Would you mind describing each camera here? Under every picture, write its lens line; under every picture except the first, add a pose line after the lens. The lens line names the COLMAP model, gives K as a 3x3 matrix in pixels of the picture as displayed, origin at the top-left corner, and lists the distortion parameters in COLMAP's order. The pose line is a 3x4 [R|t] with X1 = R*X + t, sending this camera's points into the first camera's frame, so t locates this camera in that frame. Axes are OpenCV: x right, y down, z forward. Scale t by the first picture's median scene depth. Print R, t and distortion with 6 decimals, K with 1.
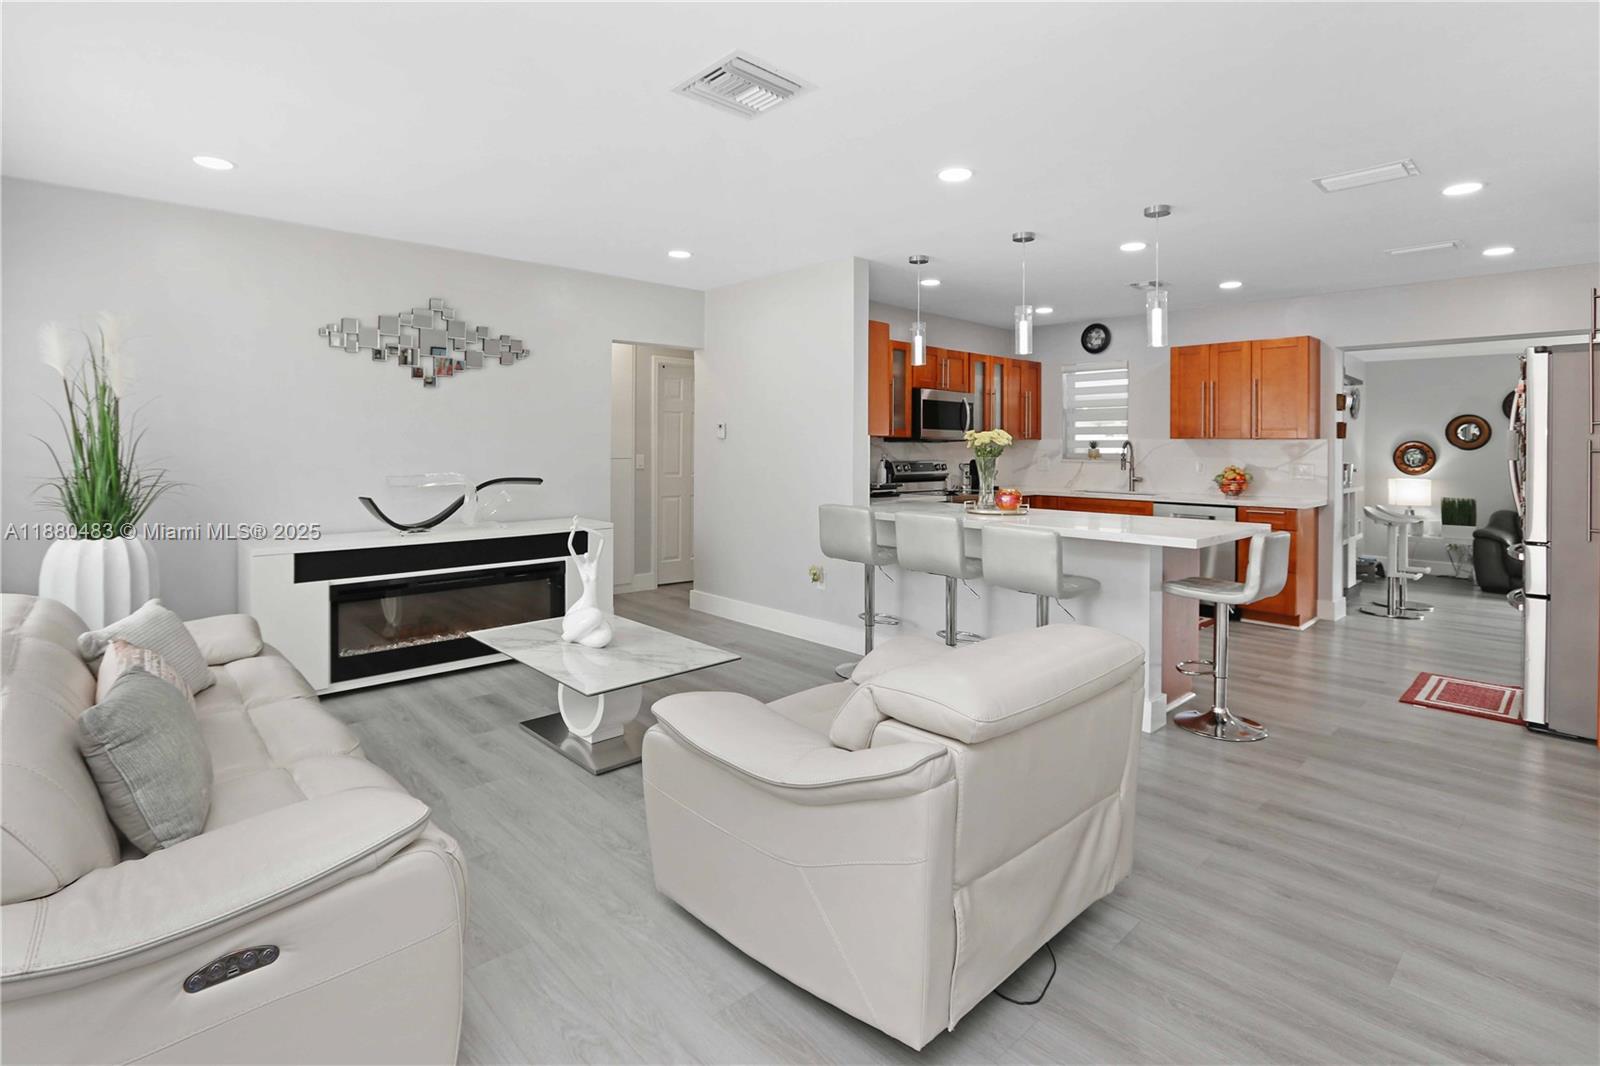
lens RADIAL K [[791.6, 0, 798.9], [0, 791.6, 426.2], [0, 0, 1]] dist [-0.015300, -0.000225]
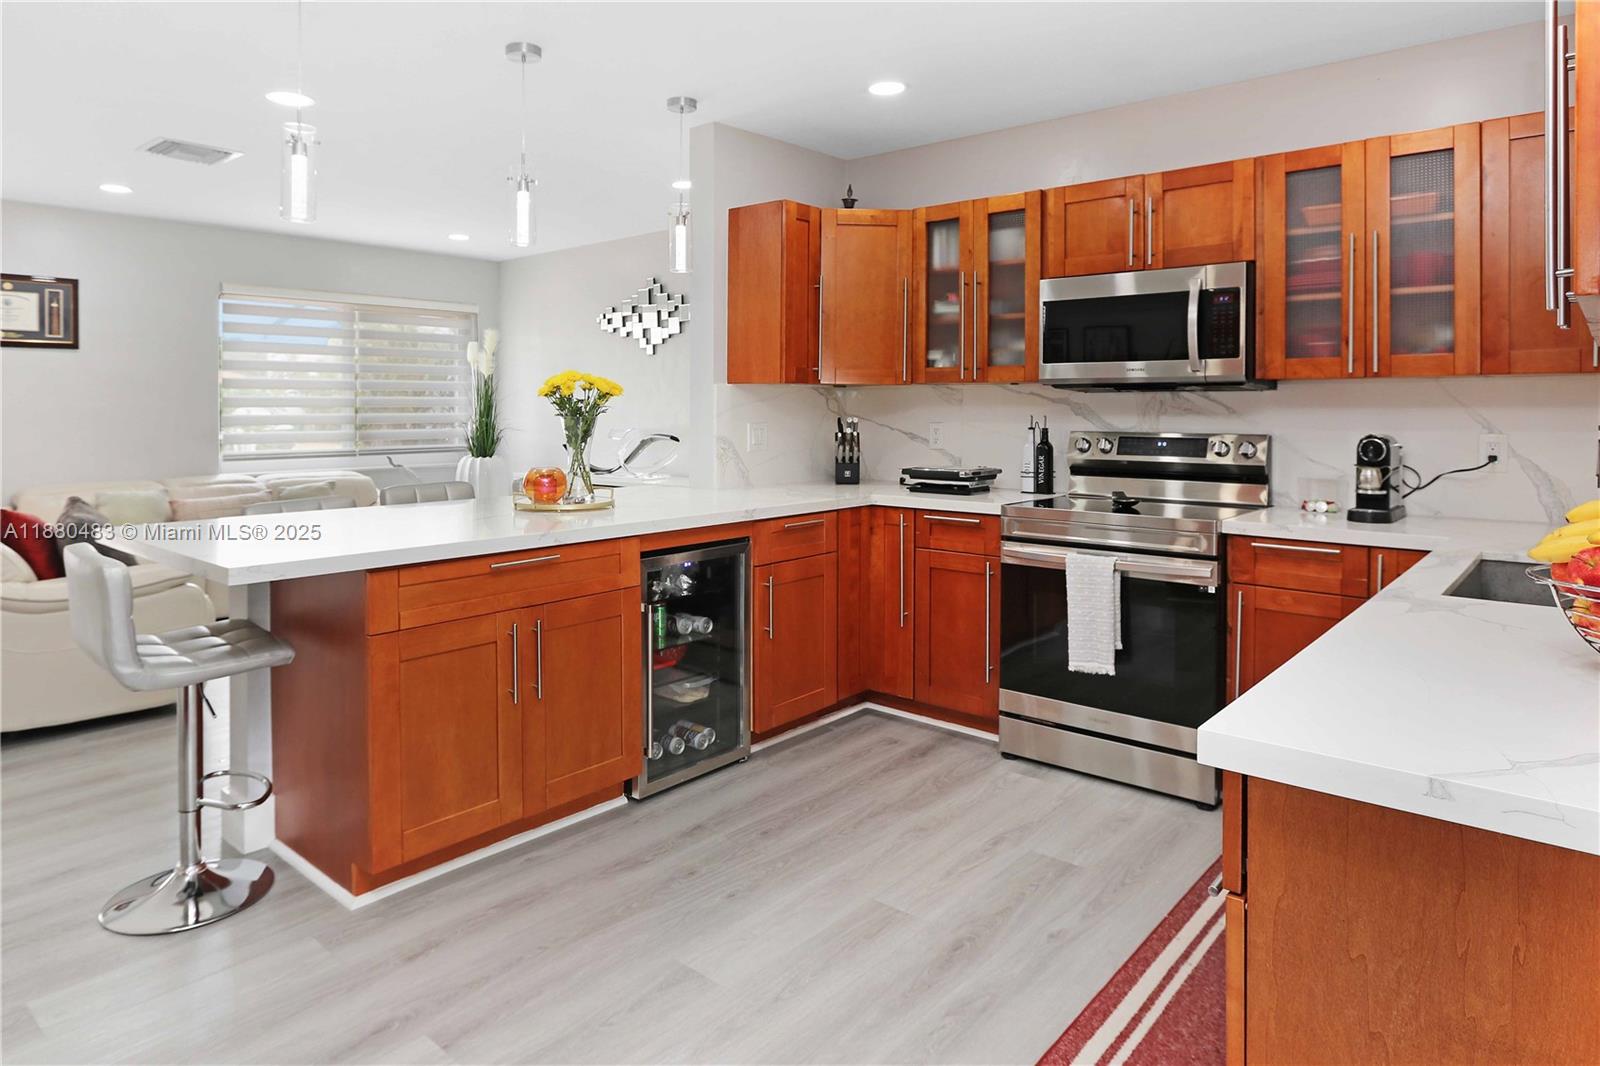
lens RADIAL K [[966.4, 0, 804.7], [0, 966.4, 411.8], [0, 0, 1]] dist [-0.021673, 0.001387]
pose [[0.104678, 0.000274, -0.994506, 0.712190], [0.025944, 0.999659, 0.003006, 0.026808], [0.994168, -0.026116, 0.104635, 0.781292]]
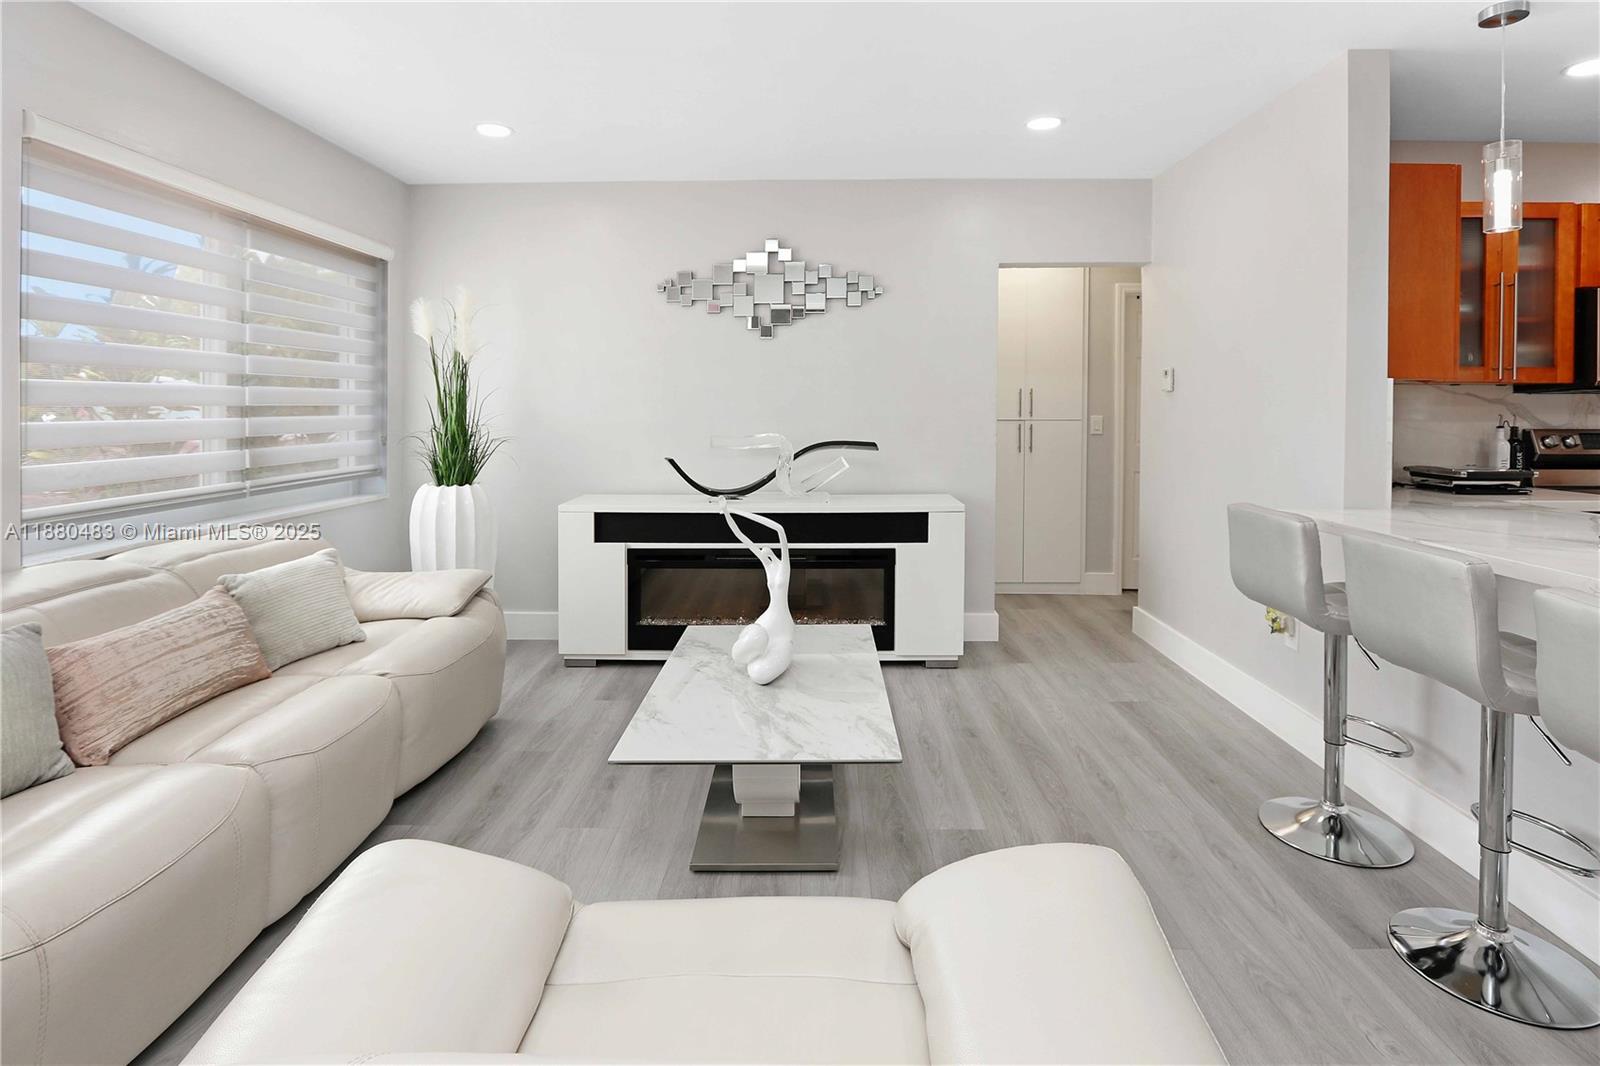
lens RADIAL K [[807.9, 0, 804.4], [0, 807.9, 404.5], [0, 0, 1]] dist [-0.005440, -0.000400]
pose [[0.717336, -0.006216, -0.696700, 0.146407], [0.020023, 0.999731, 0.011696, 0.011625], [0.696440, -0.022340, 0.717267, 0.265510]]
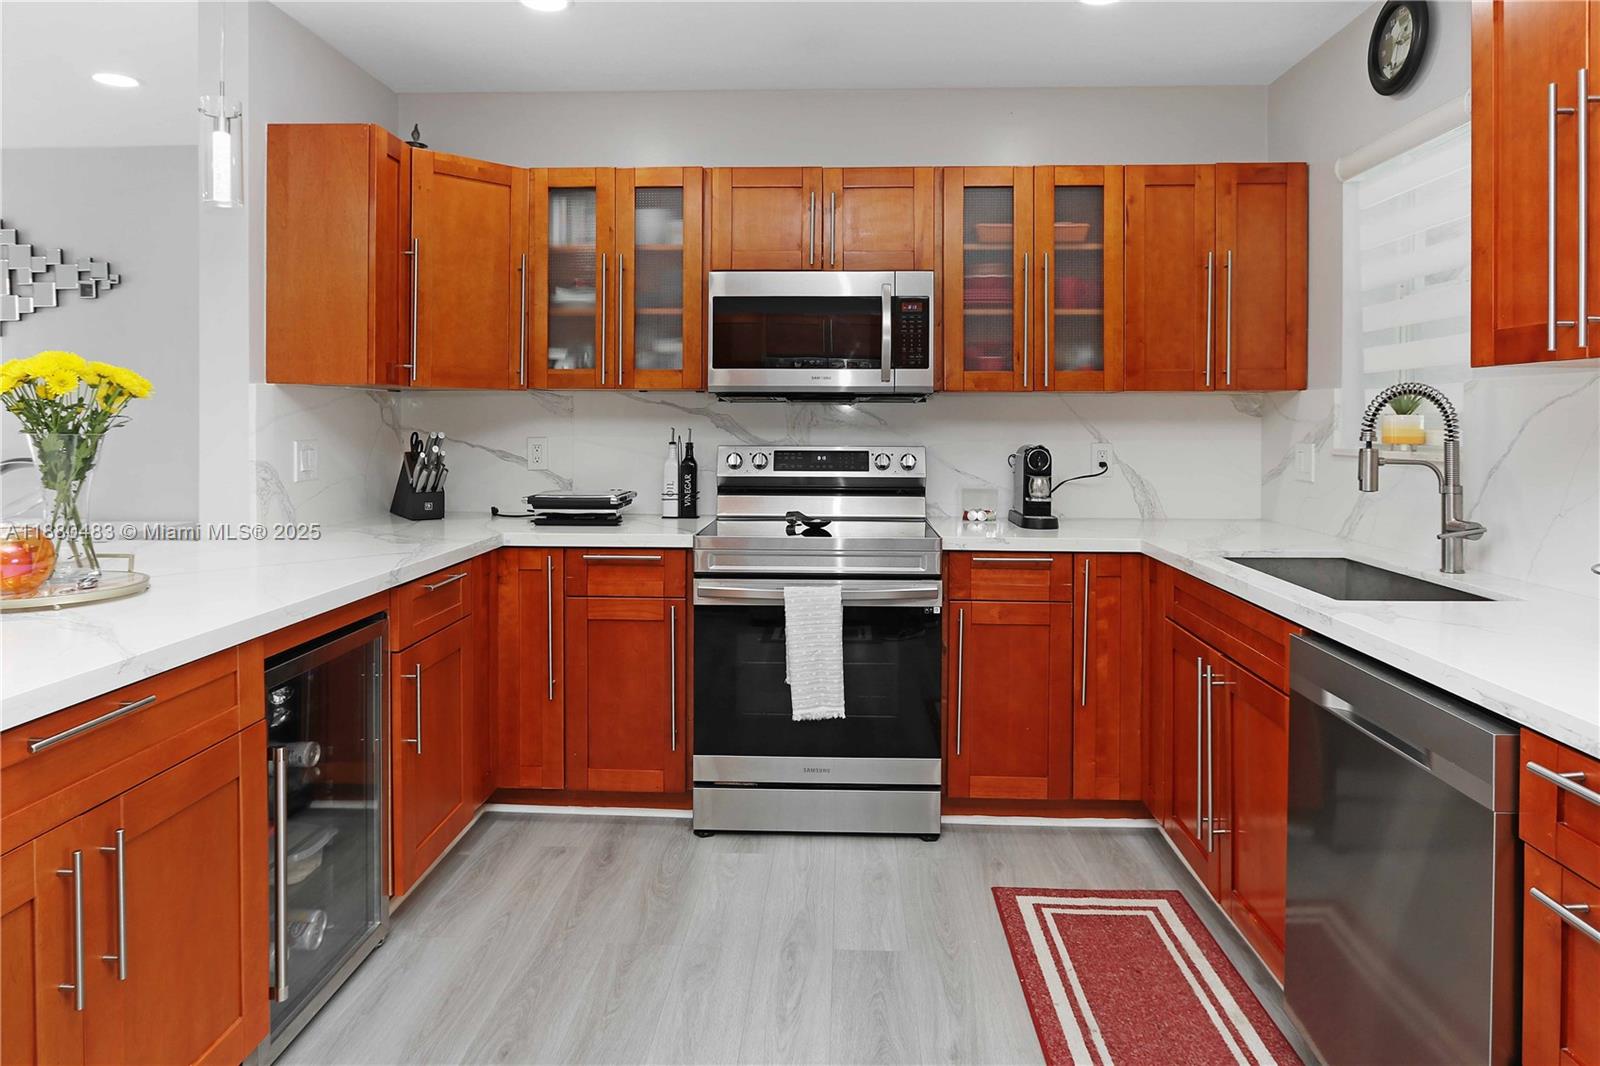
lens RADIAL K [[963.9, 0, 820.1], [0, 963.9, 426.3], [0, 0, 1]] dist [-0.025709, 0.017327]
pose [[0.697846, 0.002972, -0.716241, 0.549681], [0.019000, 0.999563, 0.022660, 0.023070], [0.715995, -0.029421, 0.697485, 0.675144]]
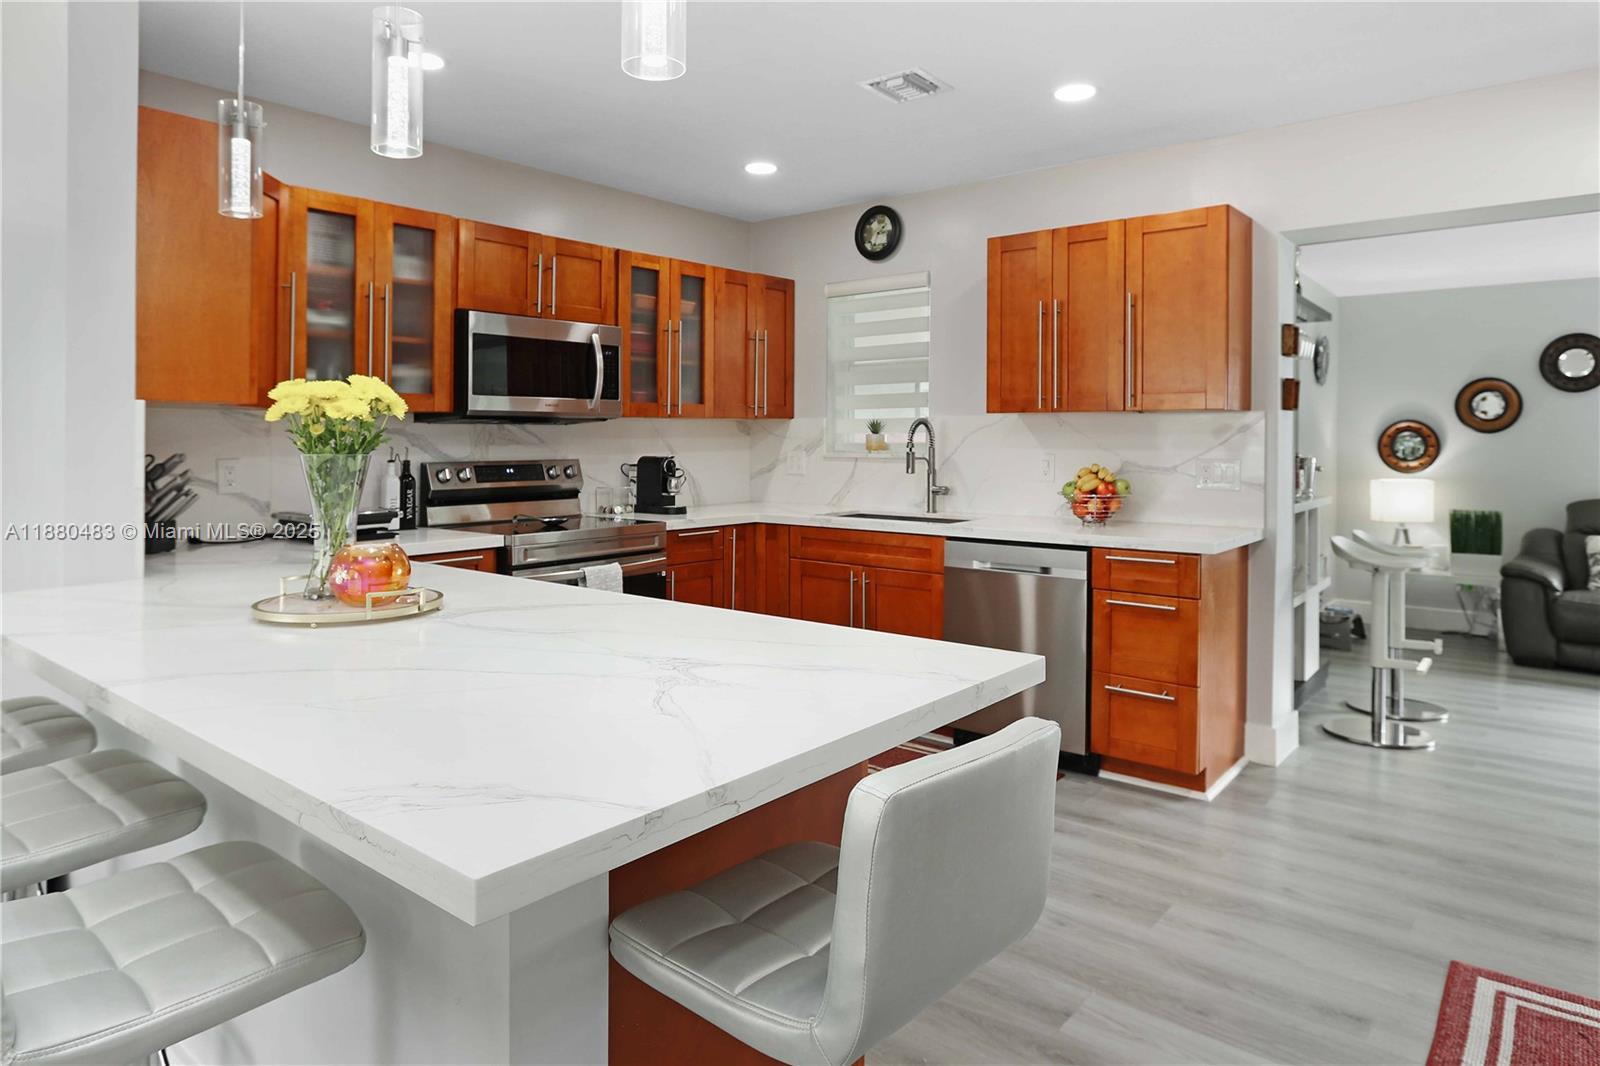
lens RADIAL K [[963.9, 0, 820.1], [0, 963.9, 426.3], [0, 0, 1]] dist [-0.025709, 0.017327]
pose [[0.992077, -0.005835, 0.125497, 0.287482], [0.004103, 0.999893, 0.014052, 0.015178], [-0.125565, -0.013426, 0.991995, 0.389798]]
